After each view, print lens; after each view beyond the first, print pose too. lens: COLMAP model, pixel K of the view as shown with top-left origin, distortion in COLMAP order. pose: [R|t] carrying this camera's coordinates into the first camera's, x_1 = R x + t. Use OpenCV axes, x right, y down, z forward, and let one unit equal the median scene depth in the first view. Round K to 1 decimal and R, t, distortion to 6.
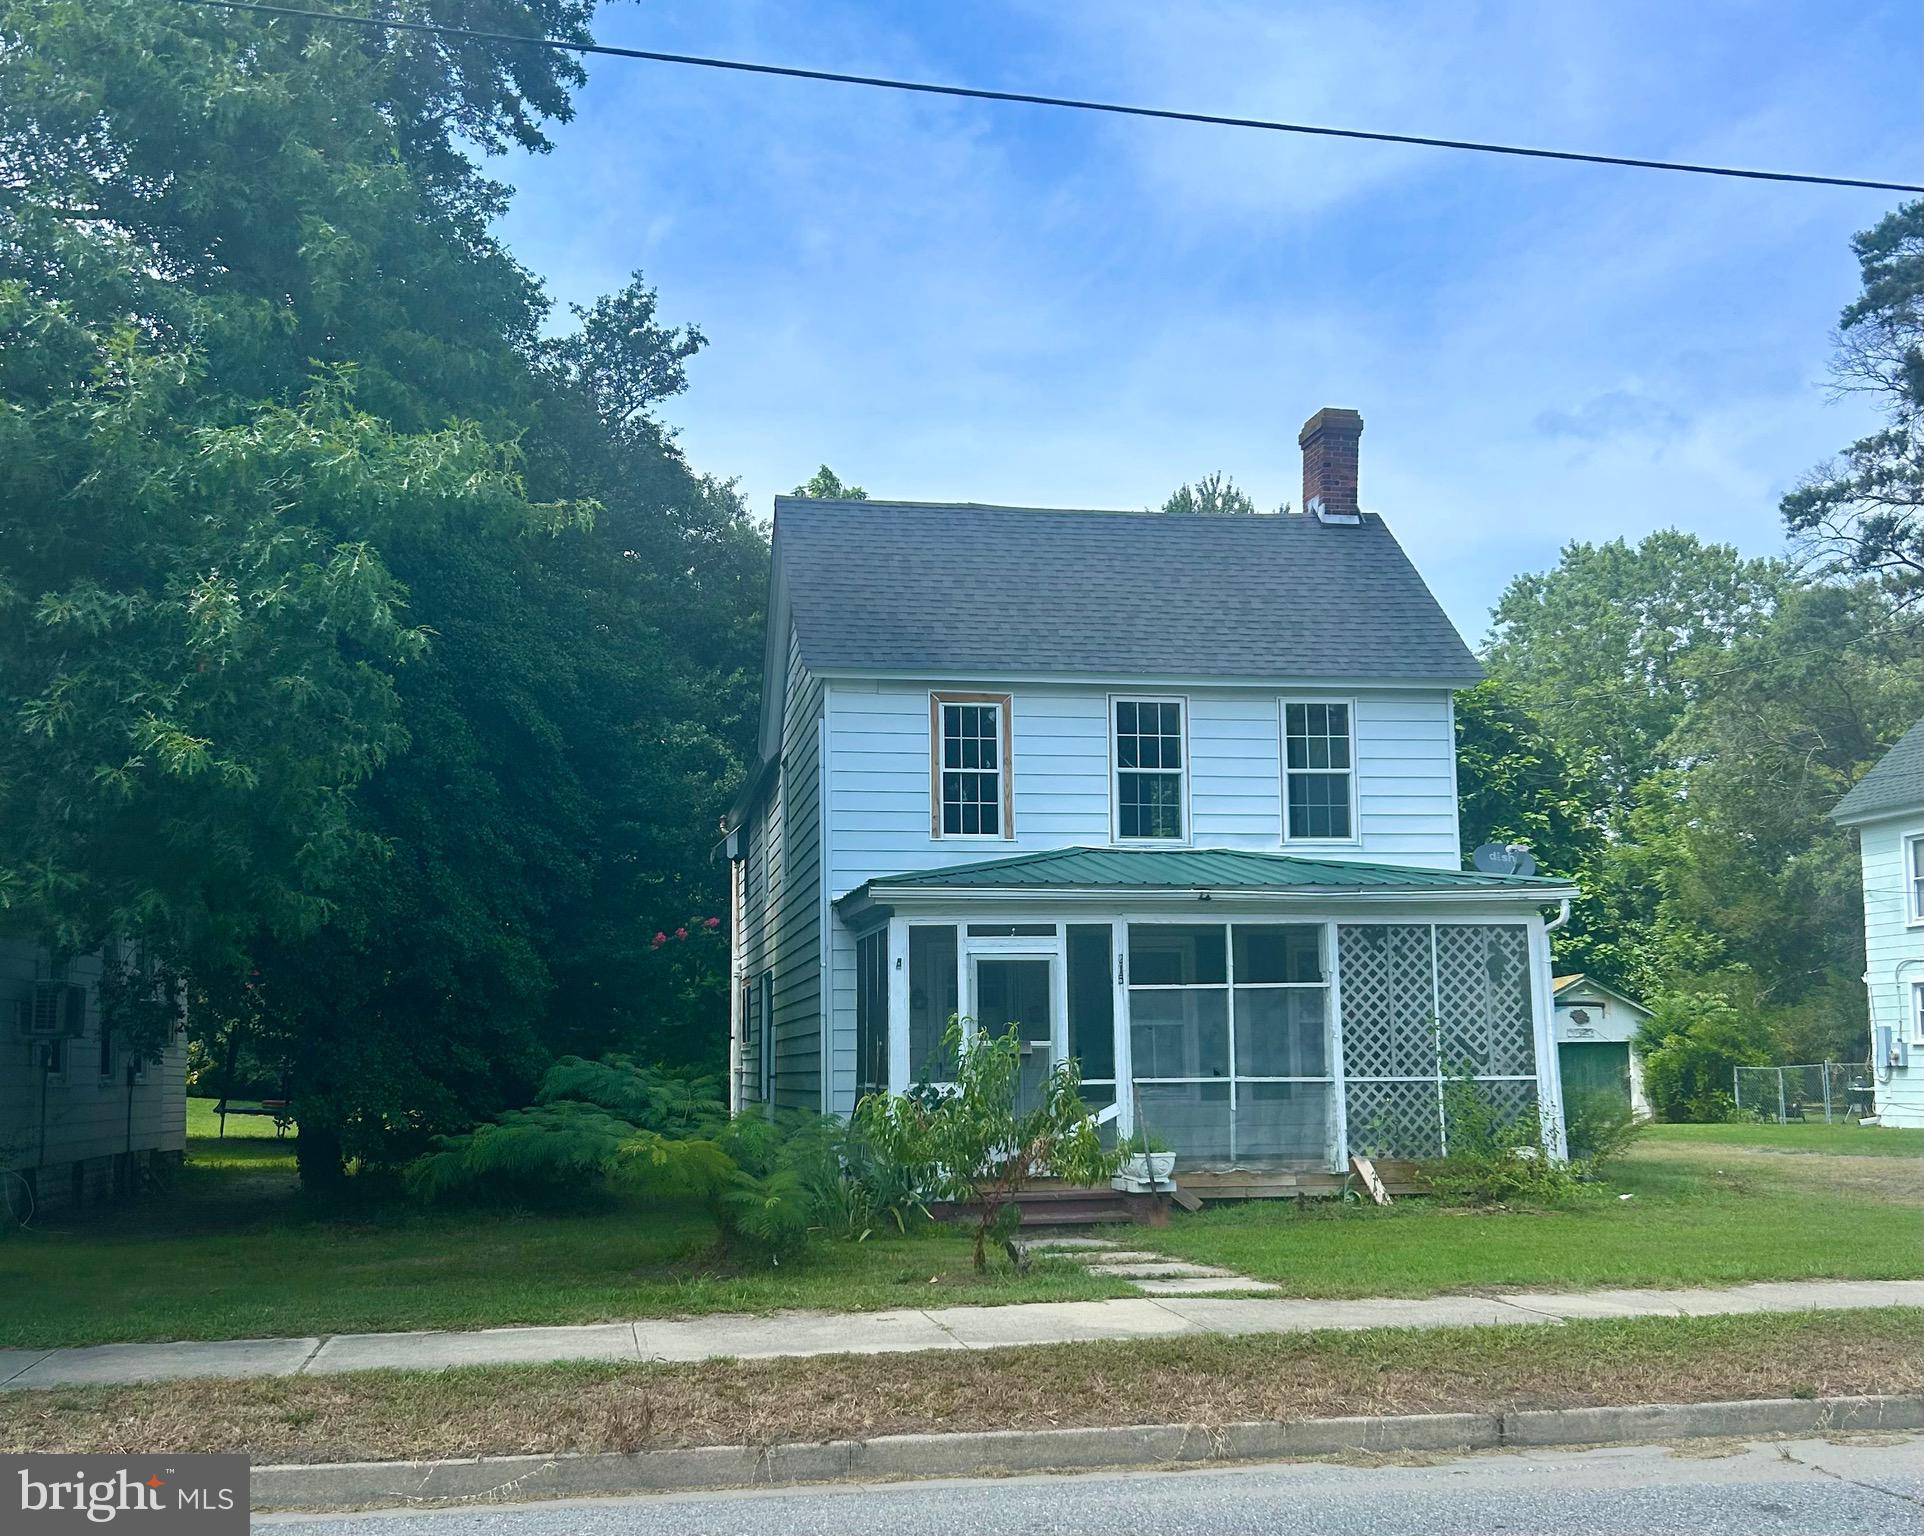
lens RADIAL K [[1958.0, 0, 965.2], [0, 1958.0, 765.8], [0, 0, 1]] dist [-0.001731, 0.000000]
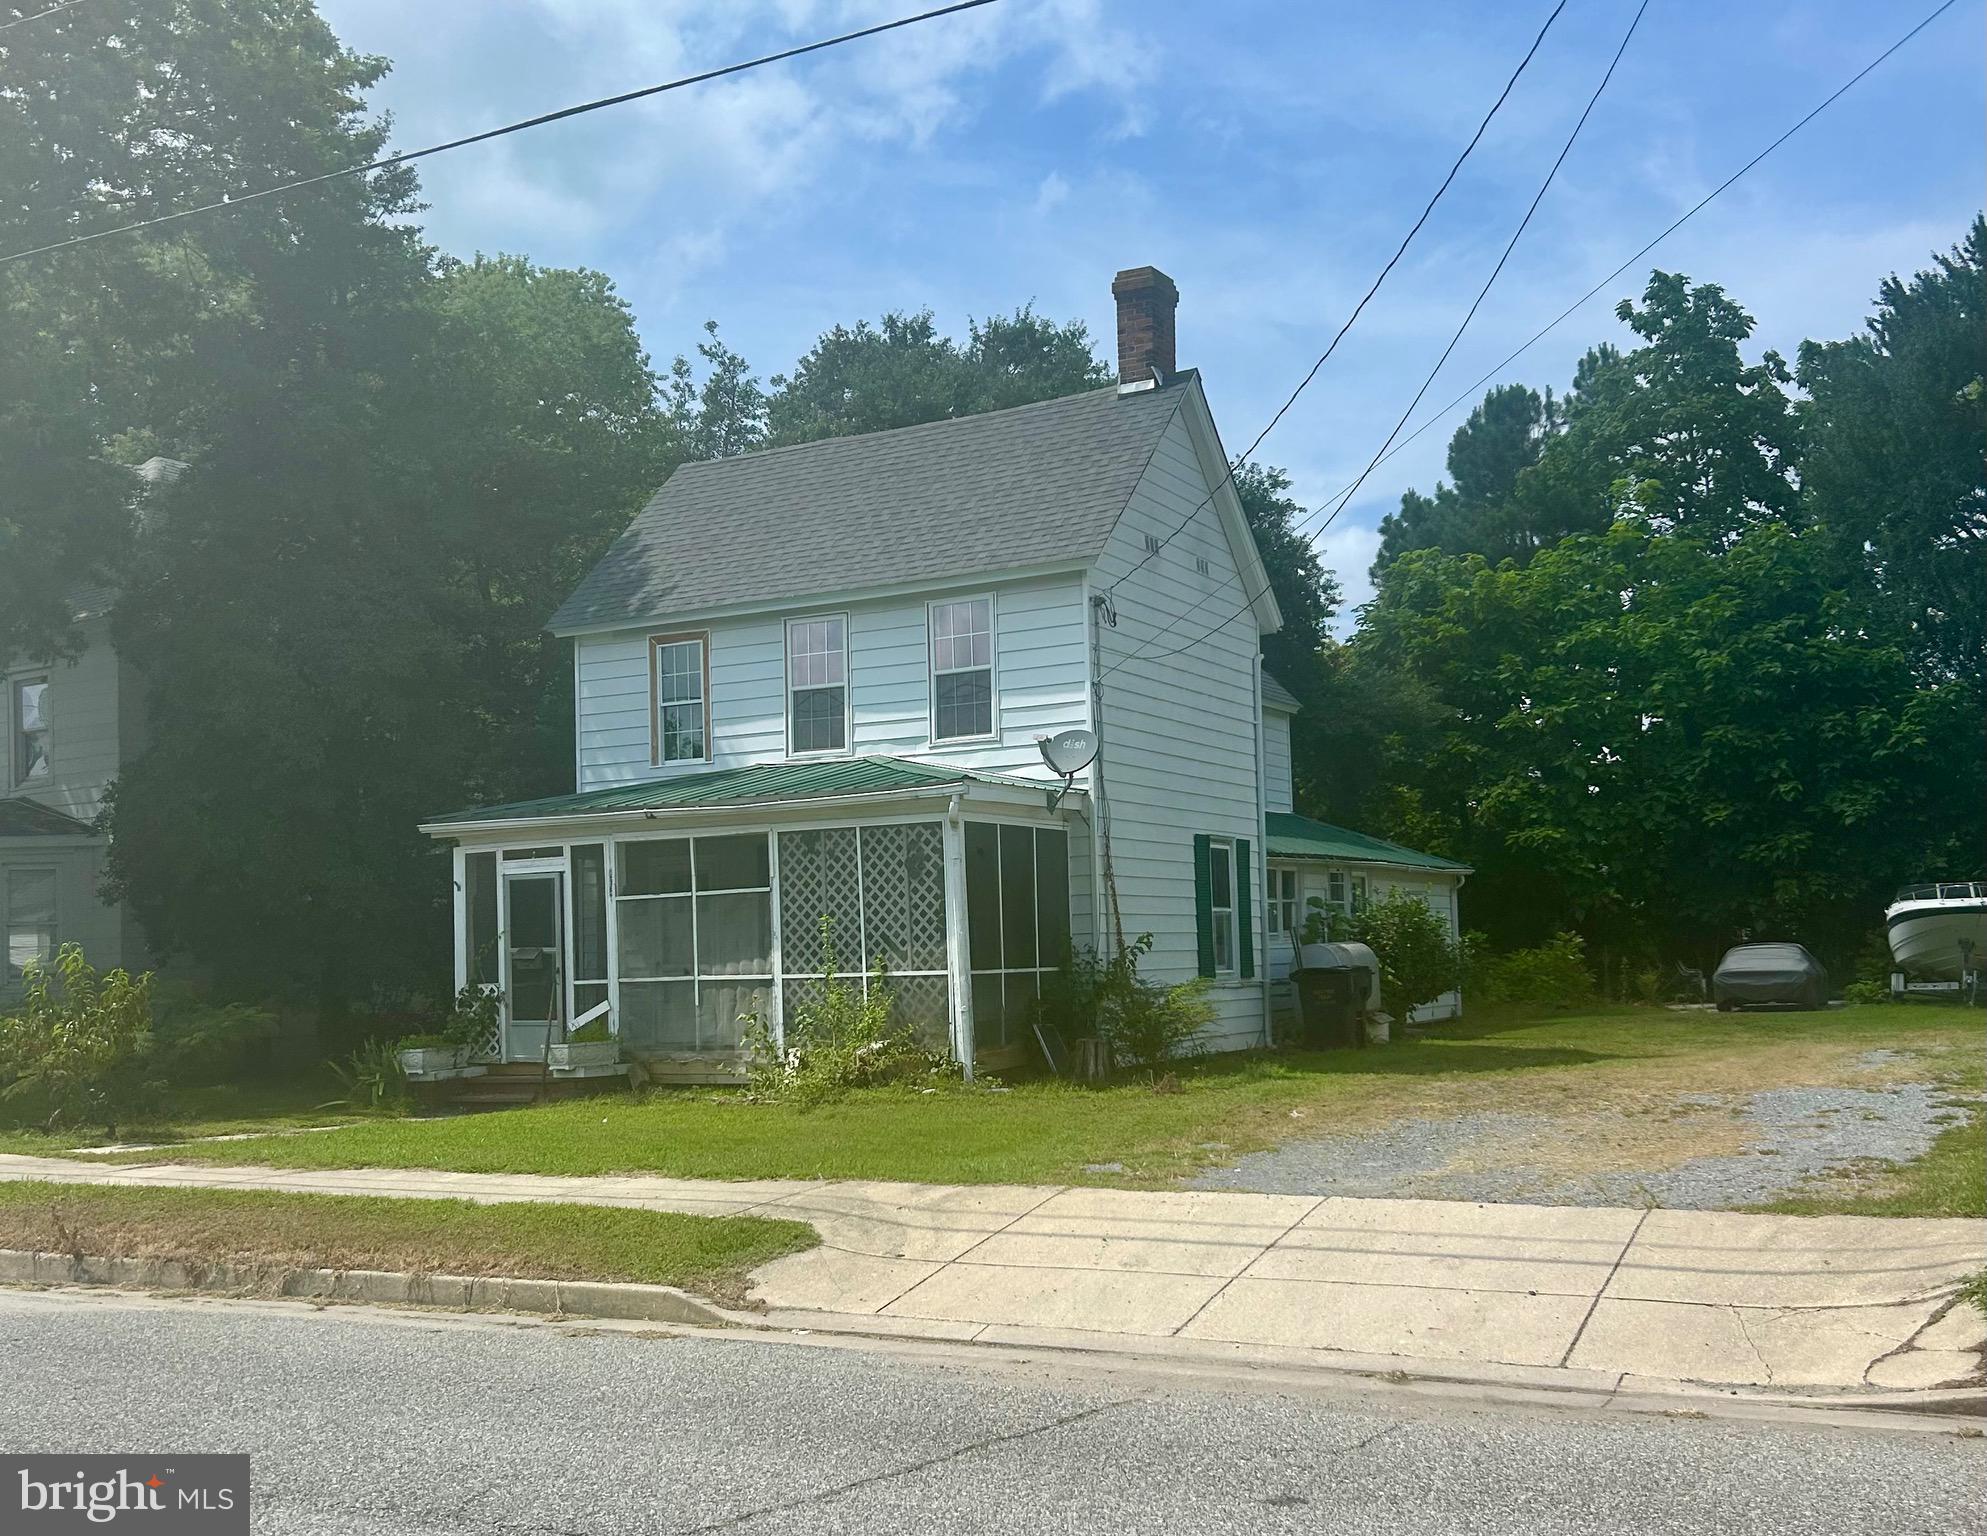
lens RADIAL K [[2048.7, 0, 996.8], [0, 2048.7, 783.9], [0, 0, 1]] dist [0.107535, 0.000000]
pose [[0.791323, -0.063222, -0.608121, 0.953082], [0.111354, 0.992907, 0.041674, 0.021507], [0.601173, -0.100694, 0.792750, 0.187531]]
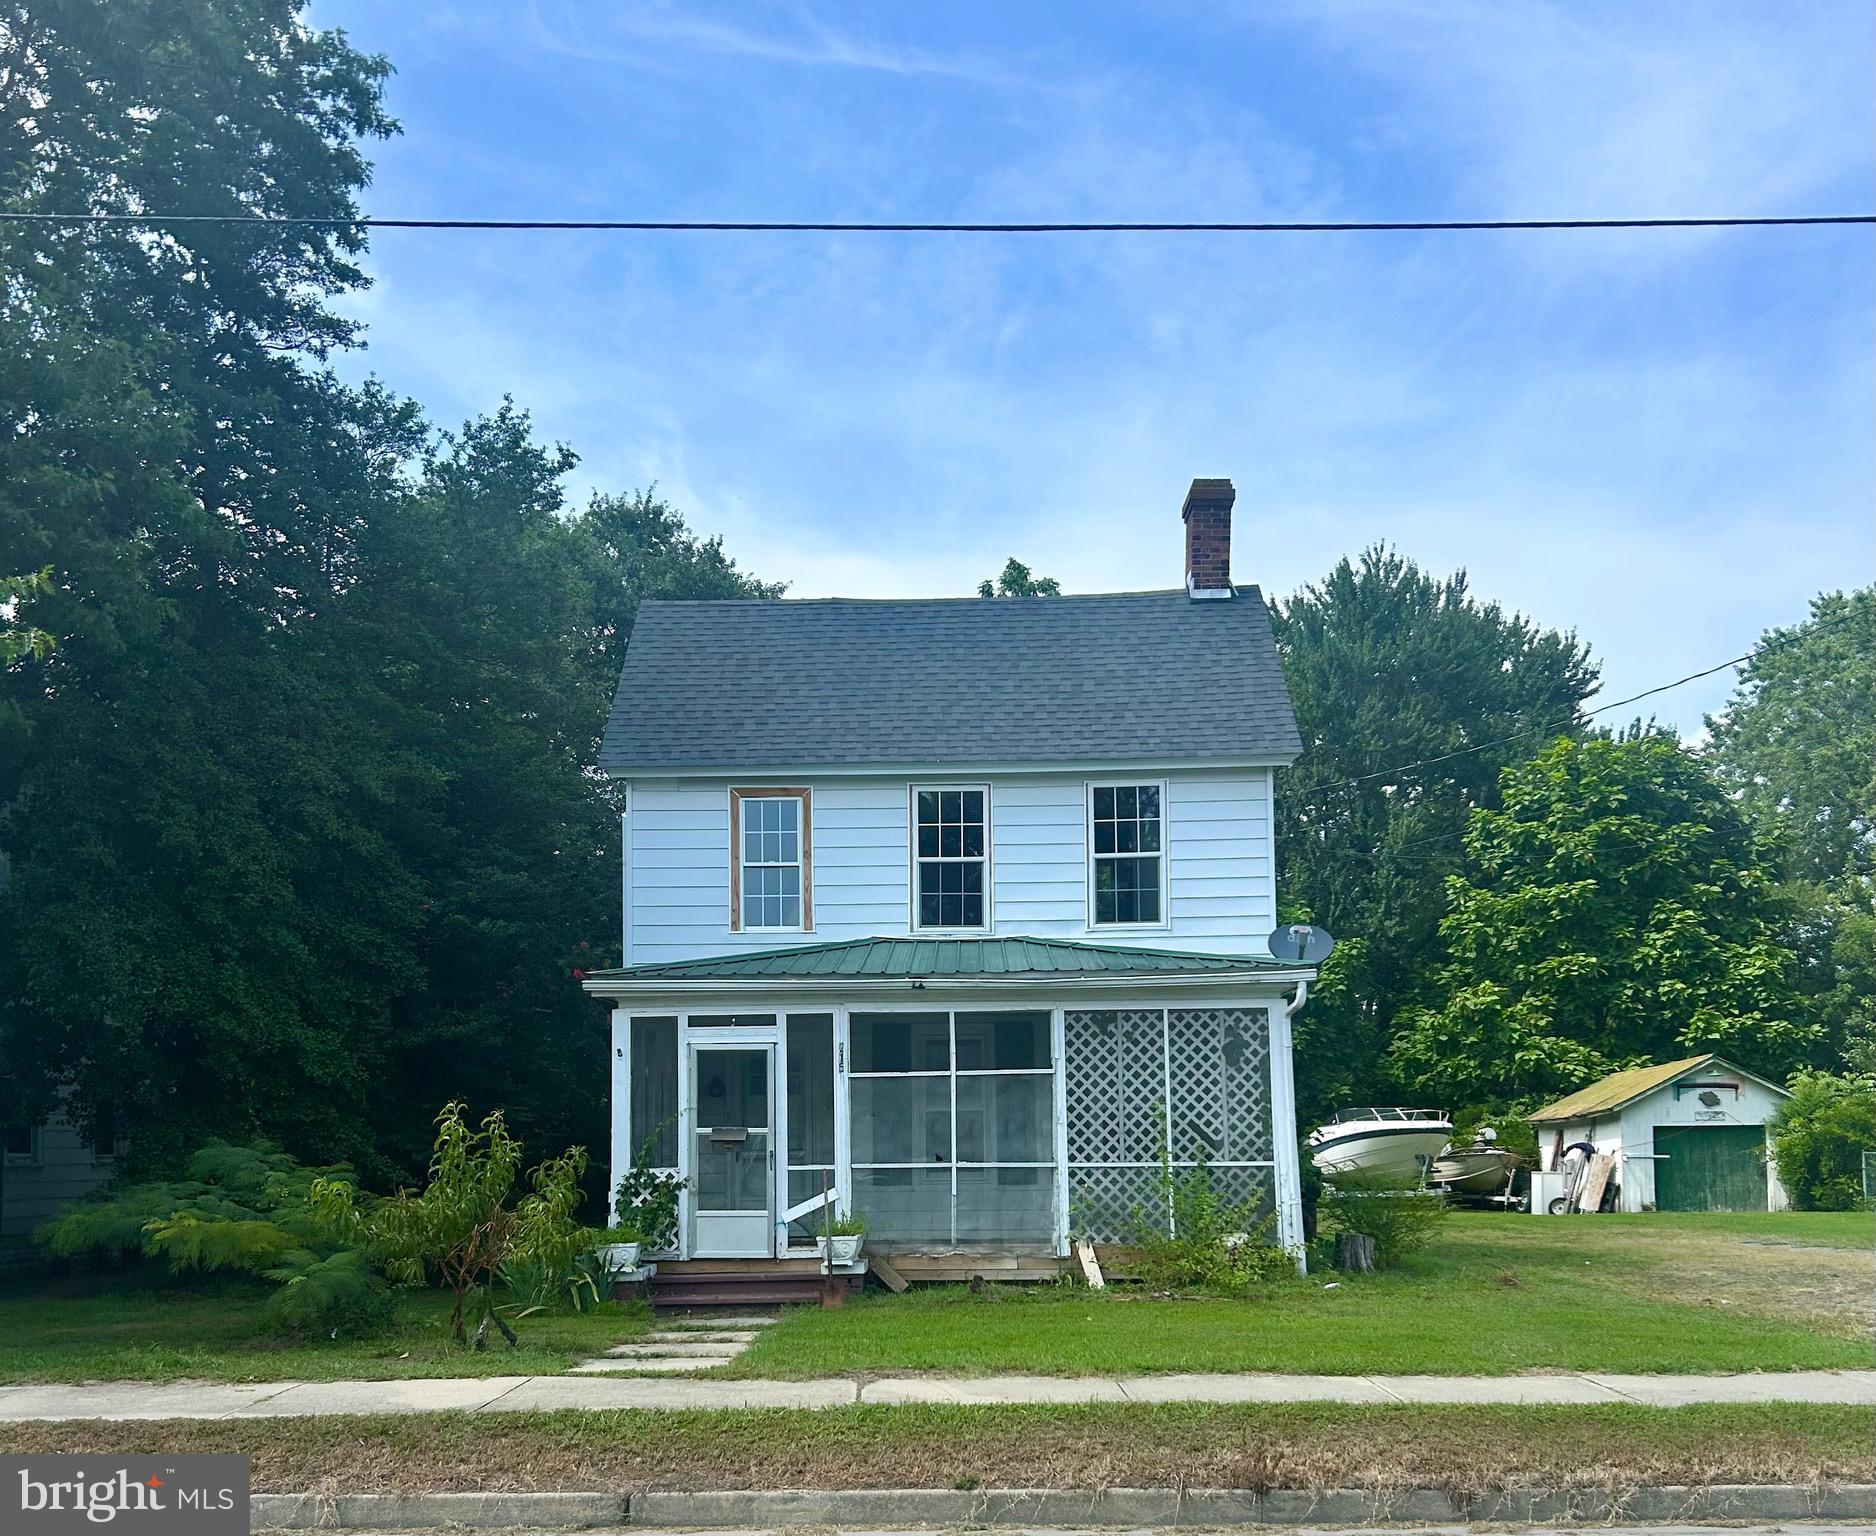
lens RADIAL K [[1929.4, 0, 960.5], [0, 1929.4, 972.3], [0, 0, 1]] dist [0.037051, 0.000000]
pose [[0.982521, -0.016505, -0.185421, 0.316713], [0.027951, 0.997850, 0.059285, 0.001961], [0.184044, -0.063431, 0.980869, 0.028396]]
